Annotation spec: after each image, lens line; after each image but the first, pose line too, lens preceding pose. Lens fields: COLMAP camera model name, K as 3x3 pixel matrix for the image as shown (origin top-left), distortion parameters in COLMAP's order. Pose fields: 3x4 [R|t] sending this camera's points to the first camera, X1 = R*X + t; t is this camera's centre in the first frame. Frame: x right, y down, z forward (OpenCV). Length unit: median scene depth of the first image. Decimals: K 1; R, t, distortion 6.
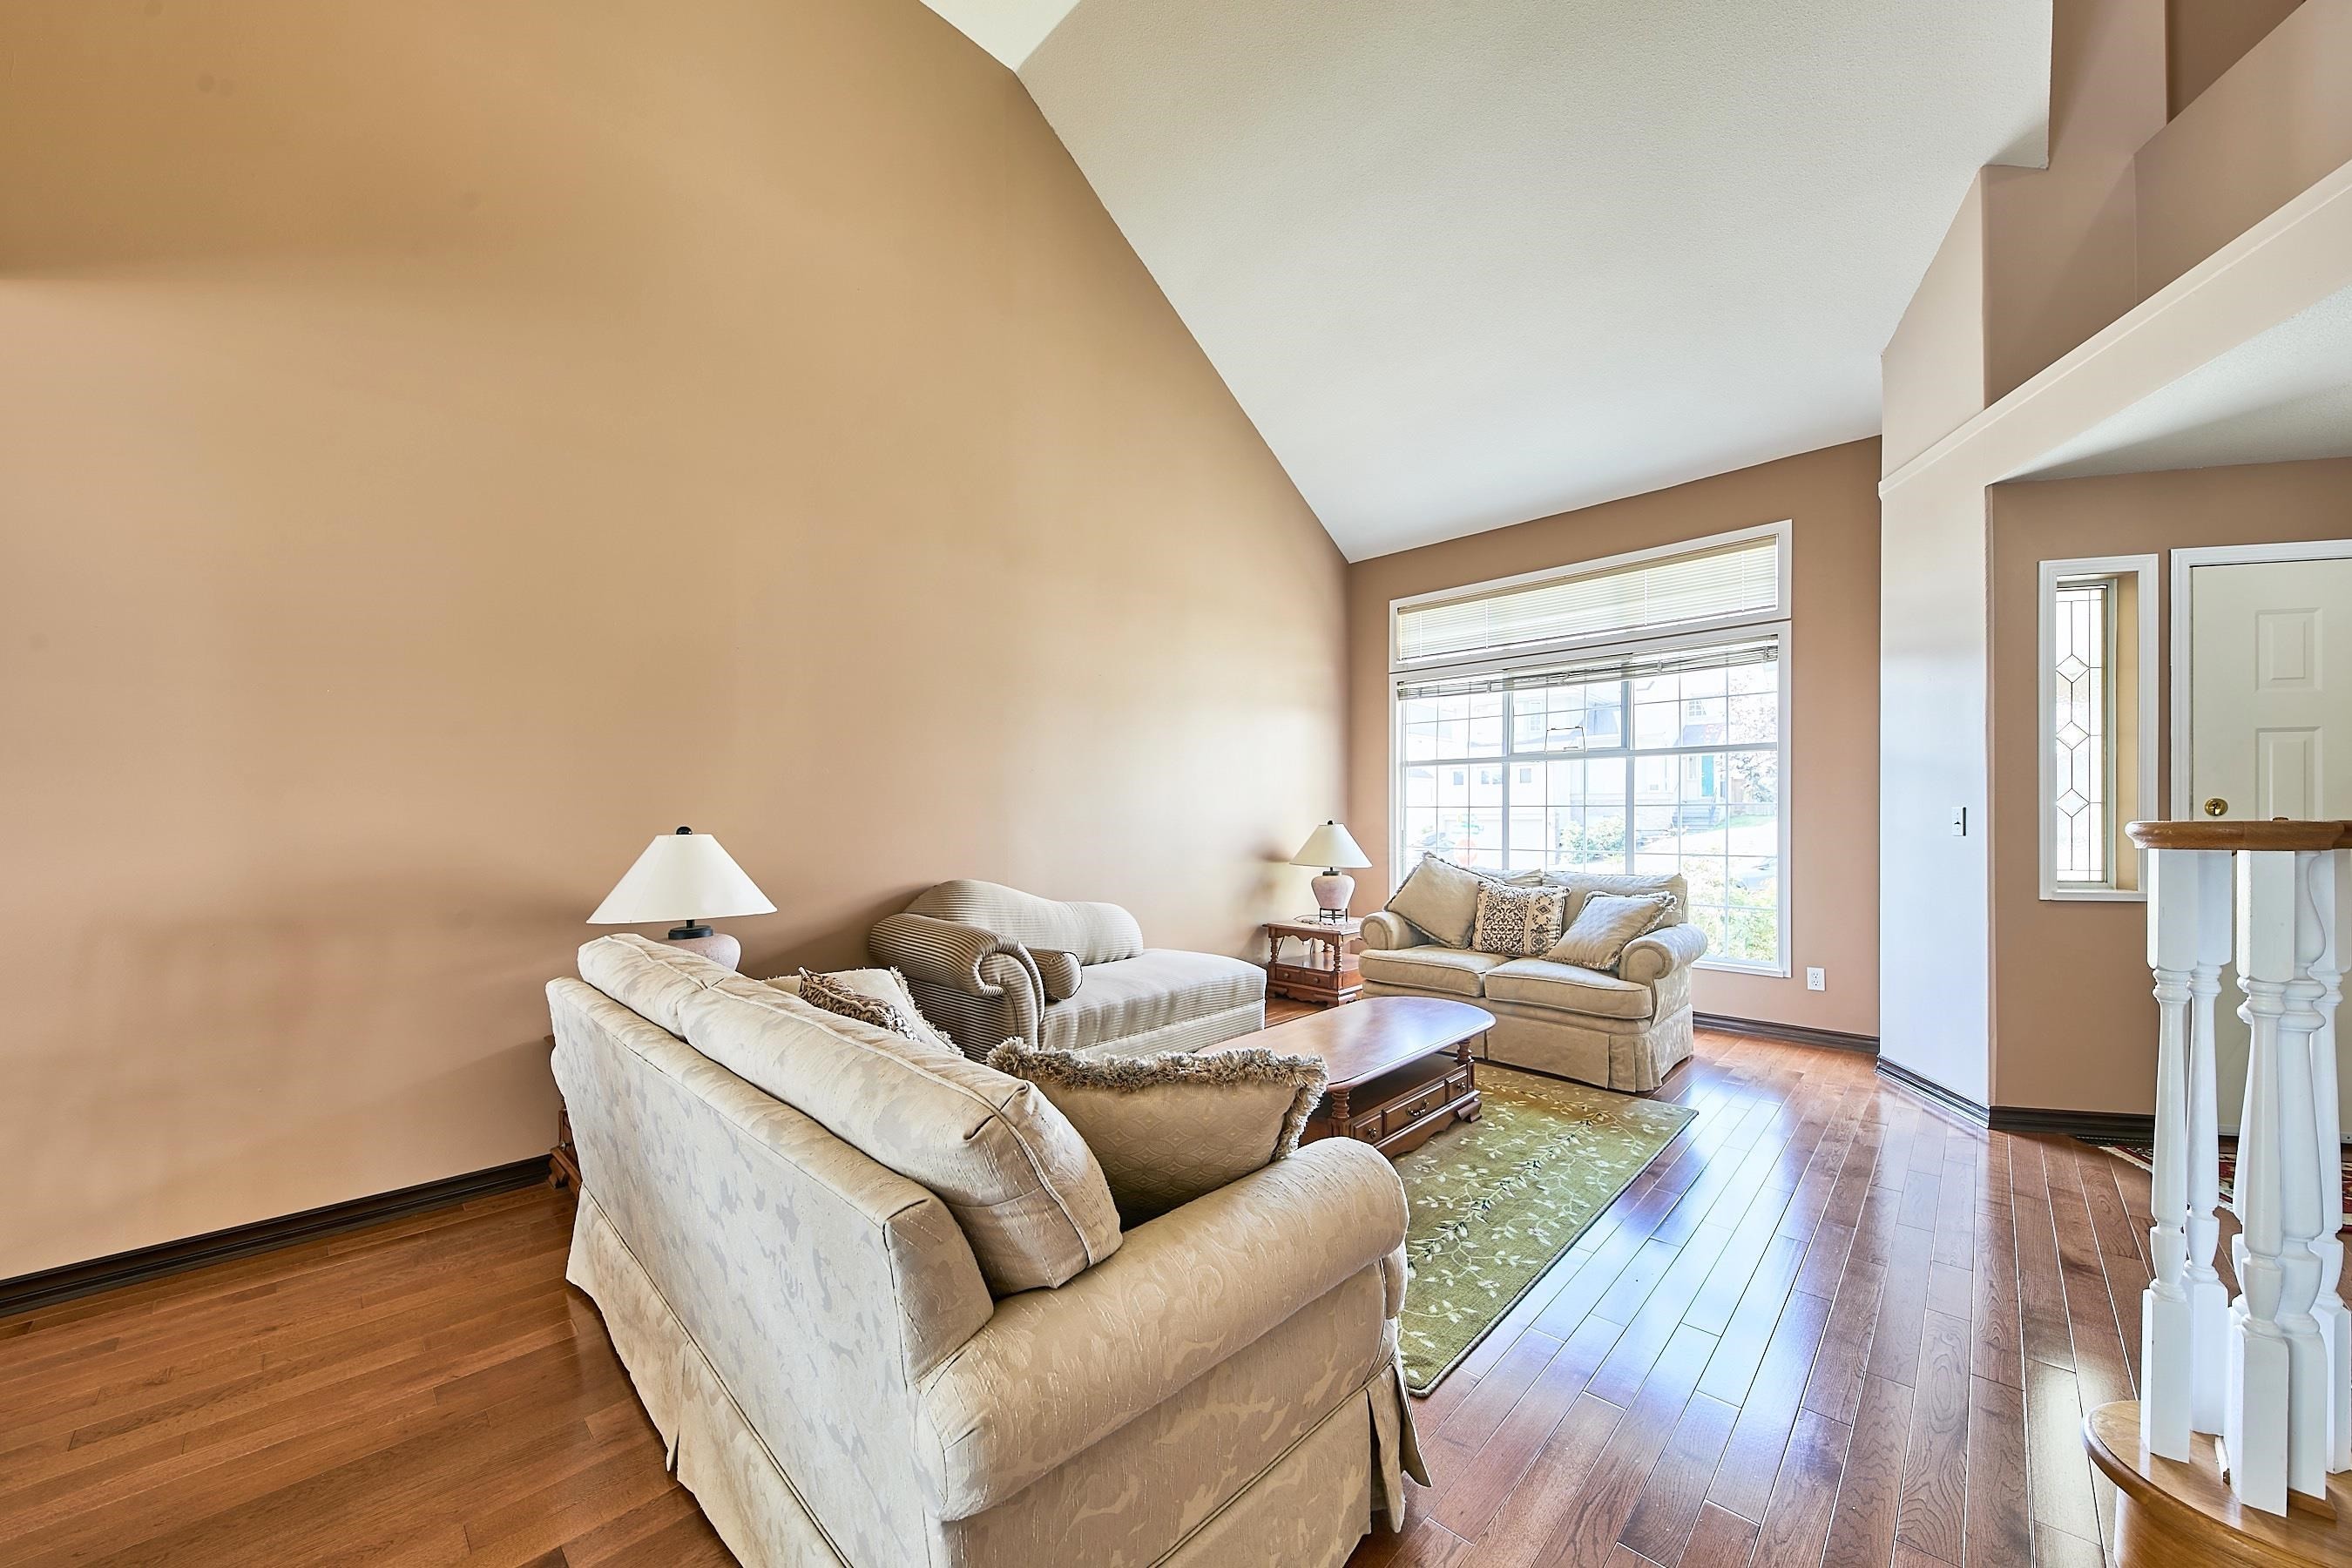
lens RADIAL K [[842.2, 0, 1174.6], [0, 842.2, 820.7], [0, 0, 1]] dist [-0.005503, -0.000722]
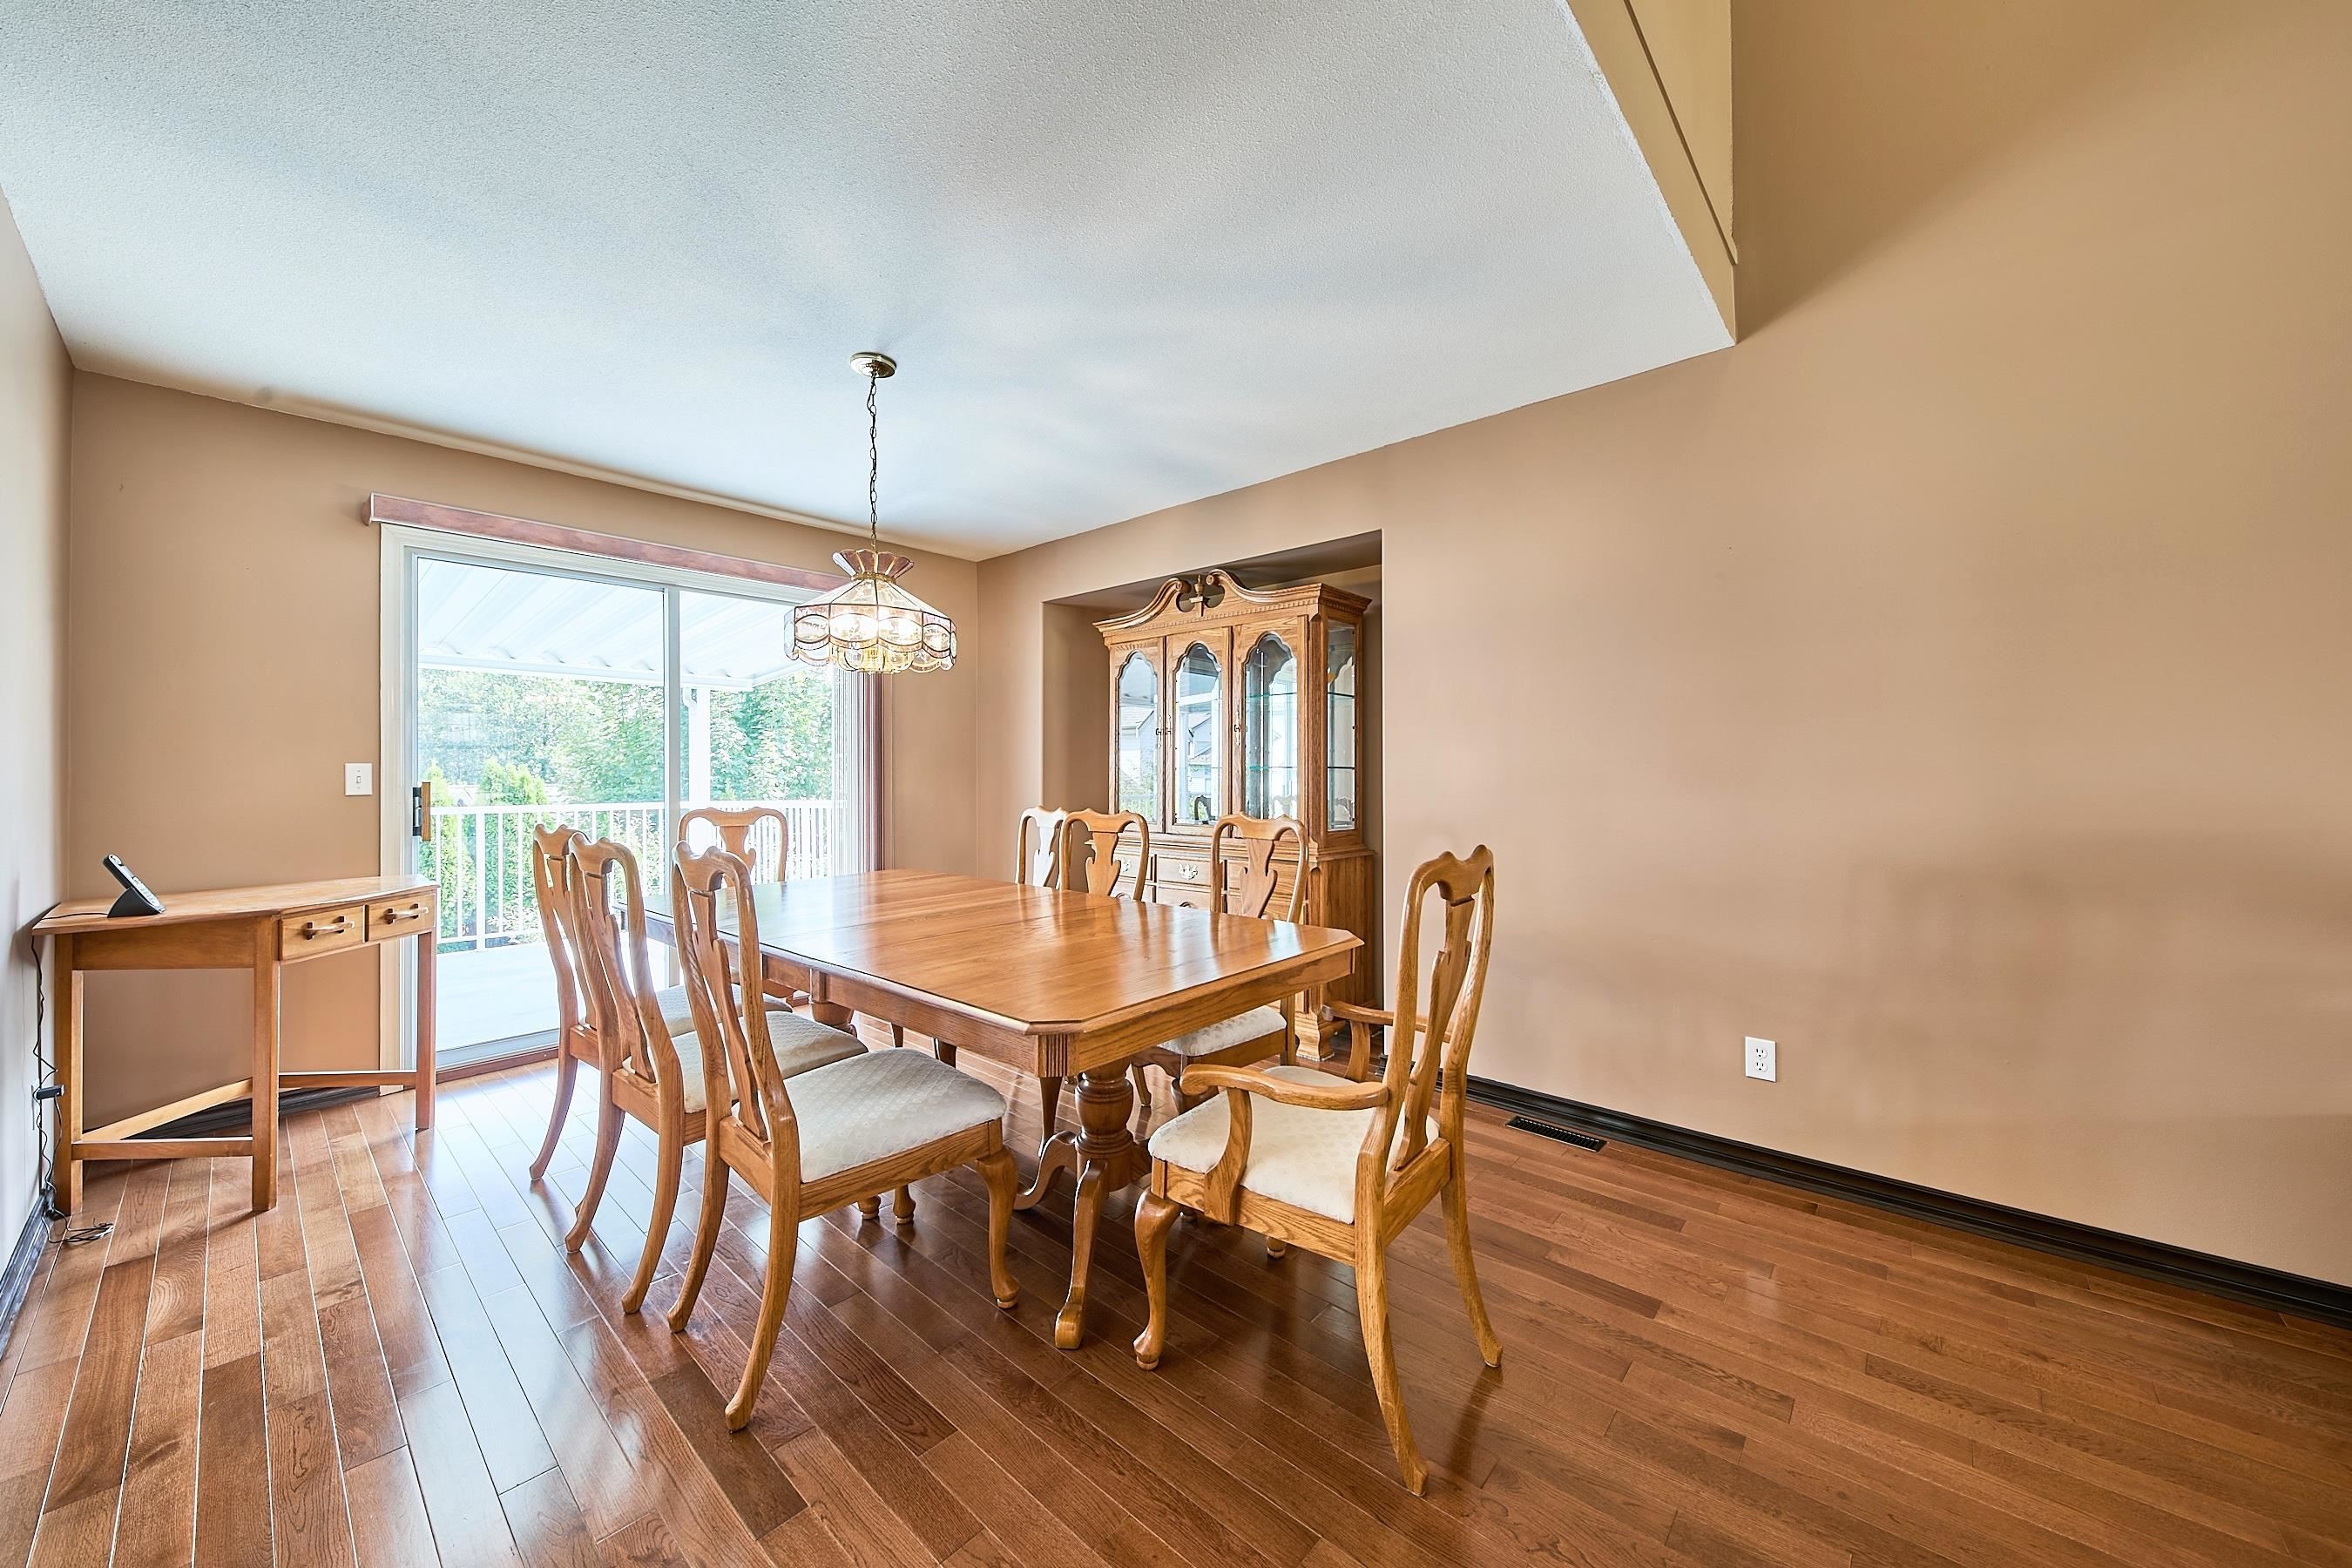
lens RADIAL K [[842.2, 0, 1184.4], [0, 842.2, 768.7], [0, 0, 1]] dist [-0.005503, -0.000722]
pose [[0.036538, -0.000440, -0.999332, -0.202526], [0.006027, 0.999982, -0.000220, -0.002195], [0.999314, -0.006015, 0.036540, 0.070267]]
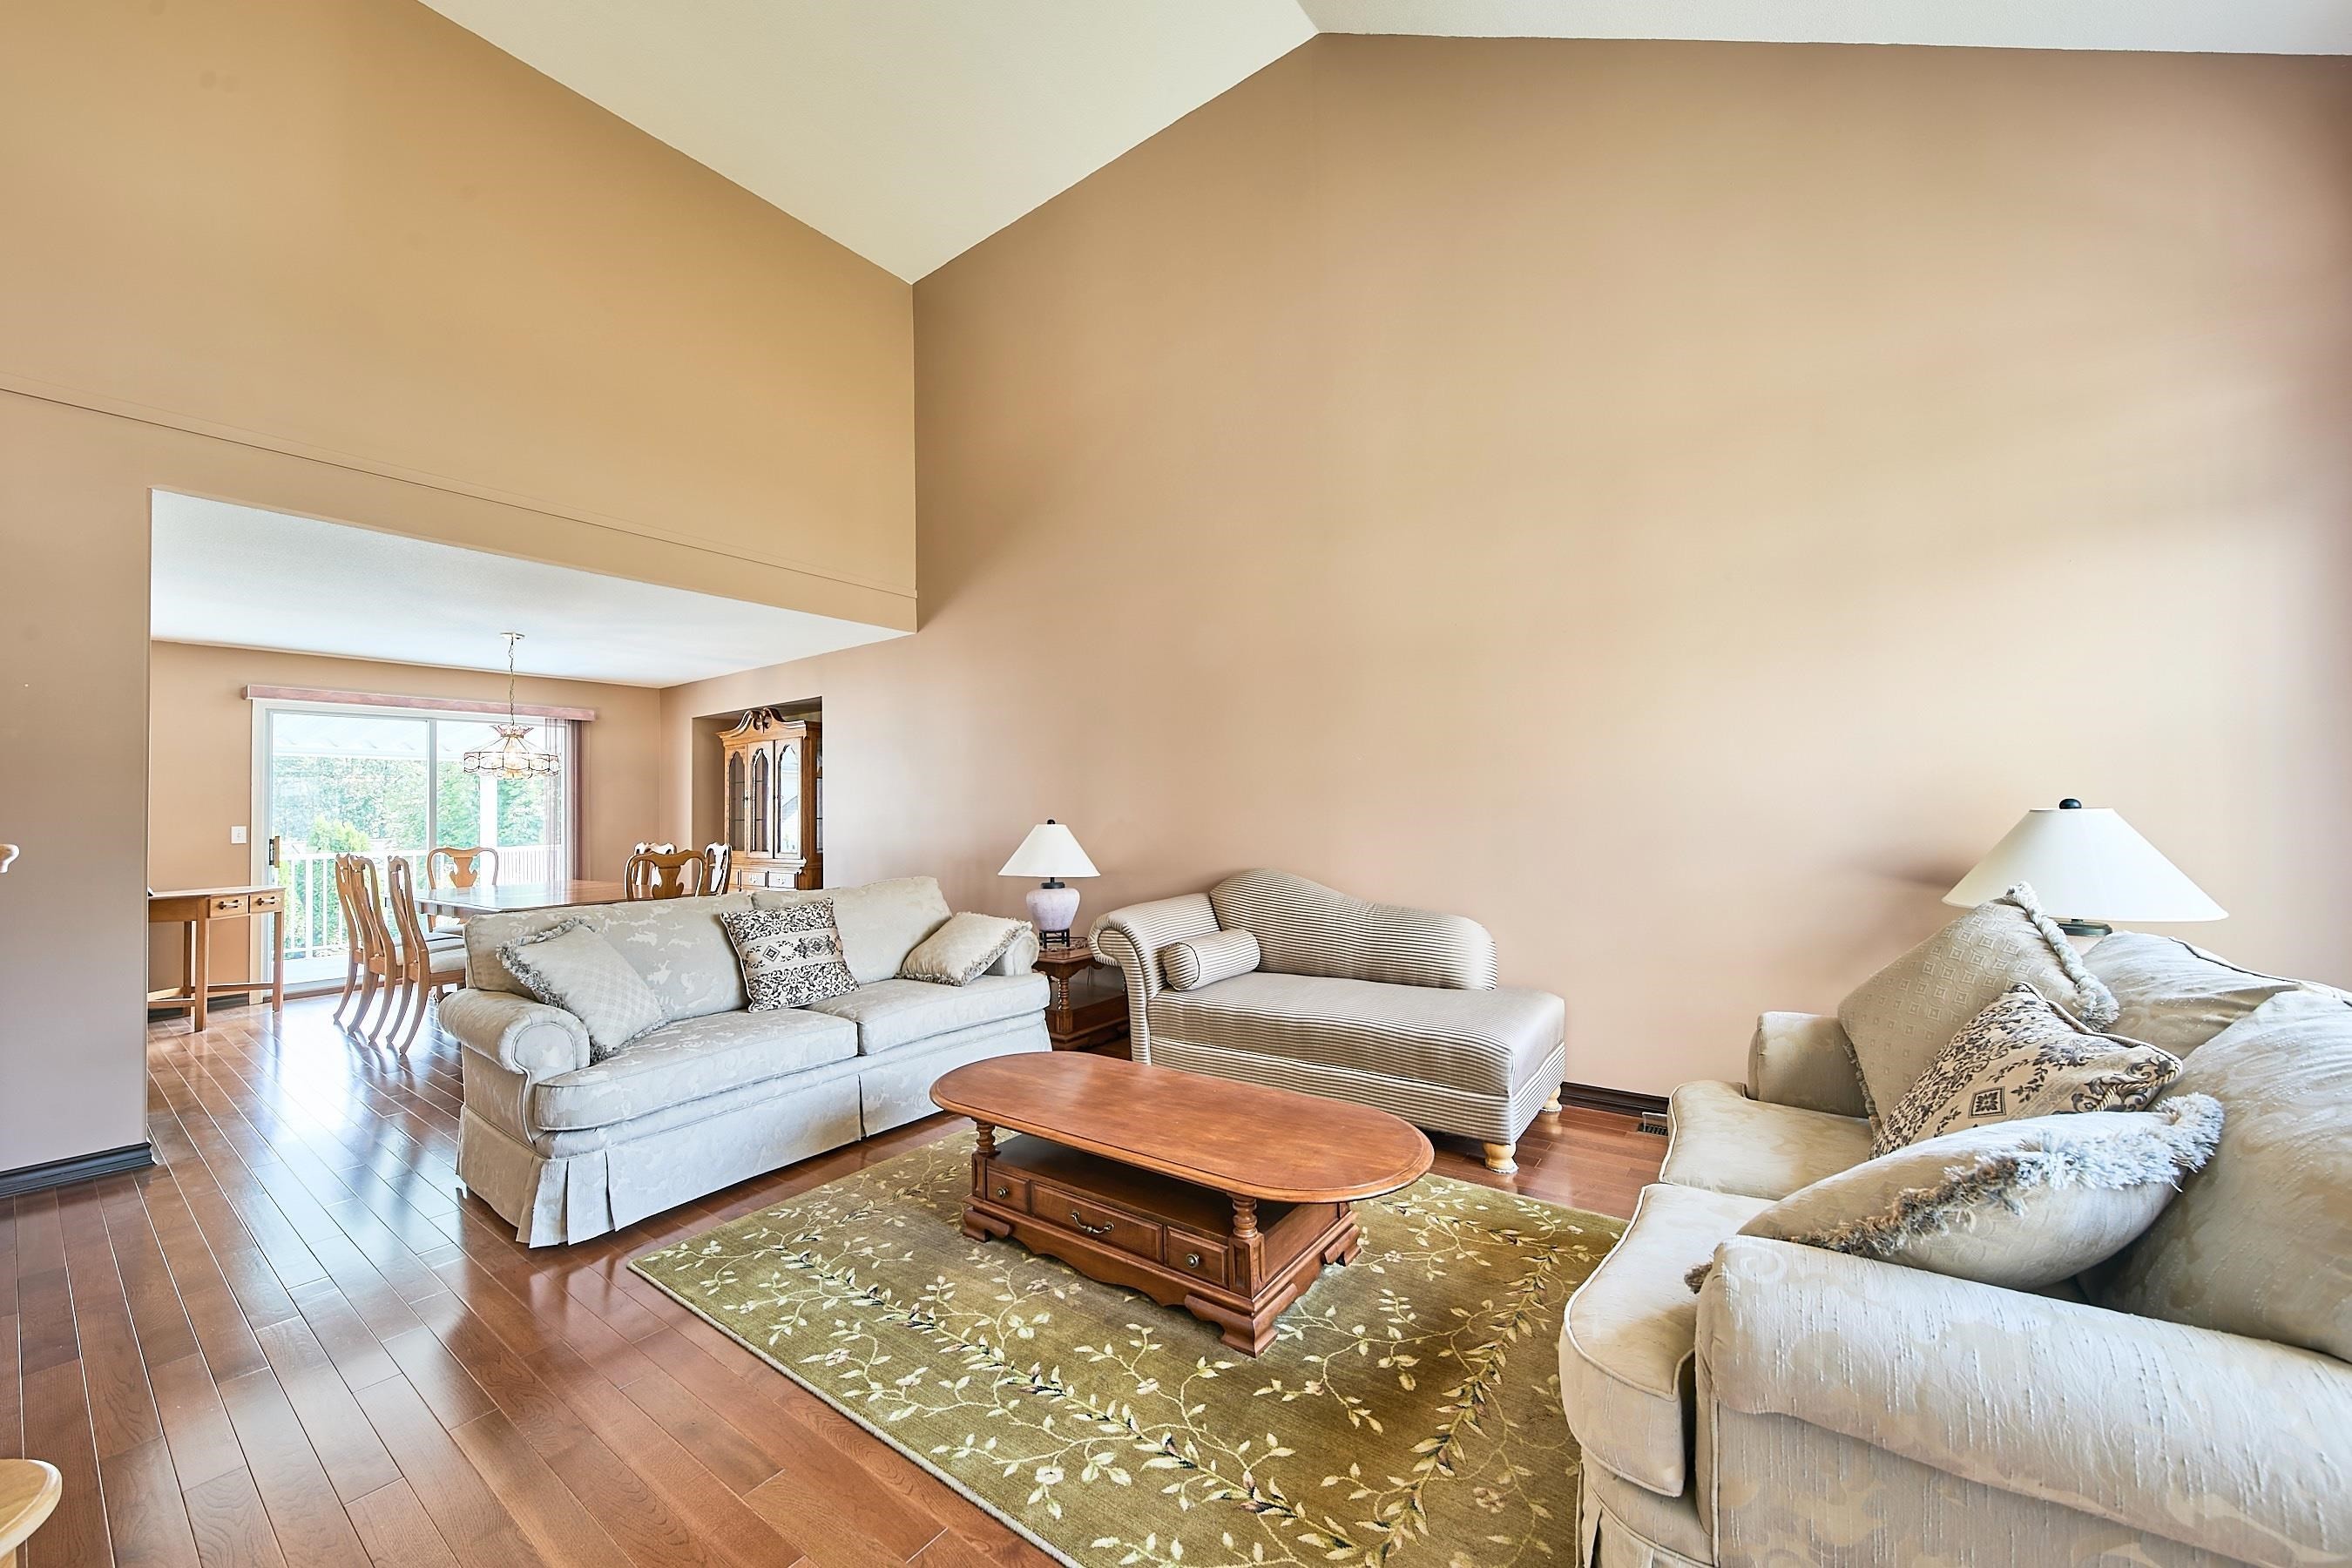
lens RADIAL K [[842.2, 0, 1169.4], [0, 842.2, 787.6], [0, 0, 1]] dist [-0.005503, -0.000722]
pose [[0.136356, -0.028070, -0.990262, 1.254927], [0.022639, 0.999426, -0.025212, -0.009098], [0.990401, -0.018981, 0.136913, 1.206365]]
